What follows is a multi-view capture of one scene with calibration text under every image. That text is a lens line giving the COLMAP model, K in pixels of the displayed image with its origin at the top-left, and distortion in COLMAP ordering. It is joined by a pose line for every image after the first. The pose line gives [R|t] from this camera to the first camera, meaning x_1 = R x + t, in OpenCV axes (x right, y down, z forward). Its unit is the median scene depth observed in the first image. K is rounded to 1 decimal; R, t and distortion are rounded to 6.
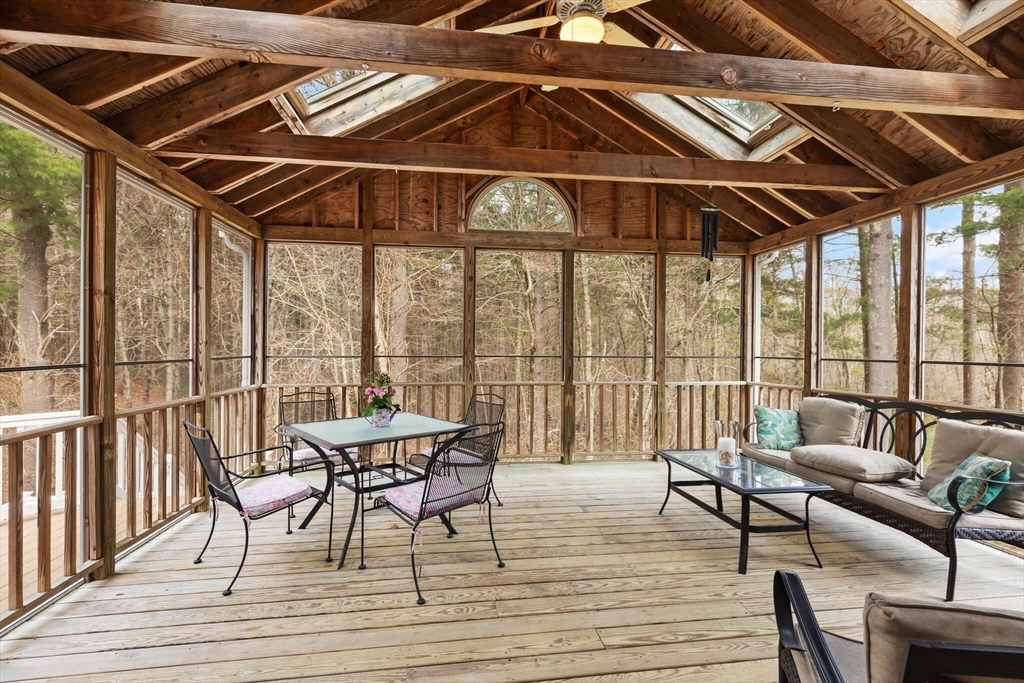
lens RADIAL K [[469.3, 0, 509.6], [0, 469.3, 344.0], [0, 0, 1]] dist [0.009083, -0.002512]
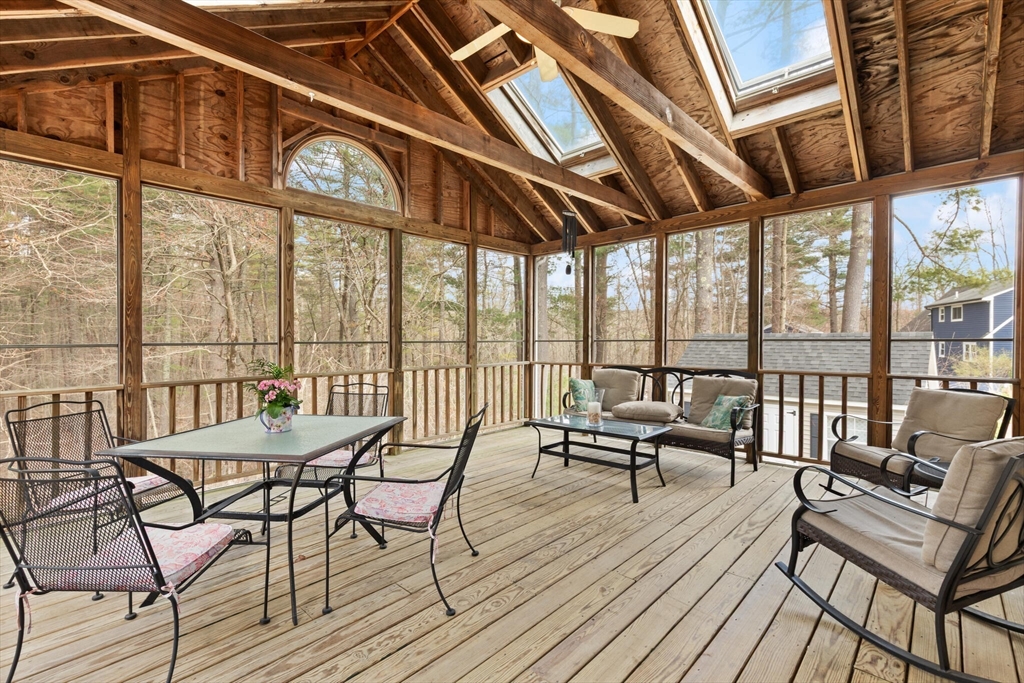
lens RADIAL K [[469.3, 0, 507.4], [0, 469.3, 341.0], [0, 0, 1]] dist [0.009083, -0.002512]
pose [[0.771219, -0.009763, 0.636495, -0.315295], [0.003721, 0.999934, 0.010829, 0.016034], [-0.636559, -0.005983, 0.771205, 0.124839]]
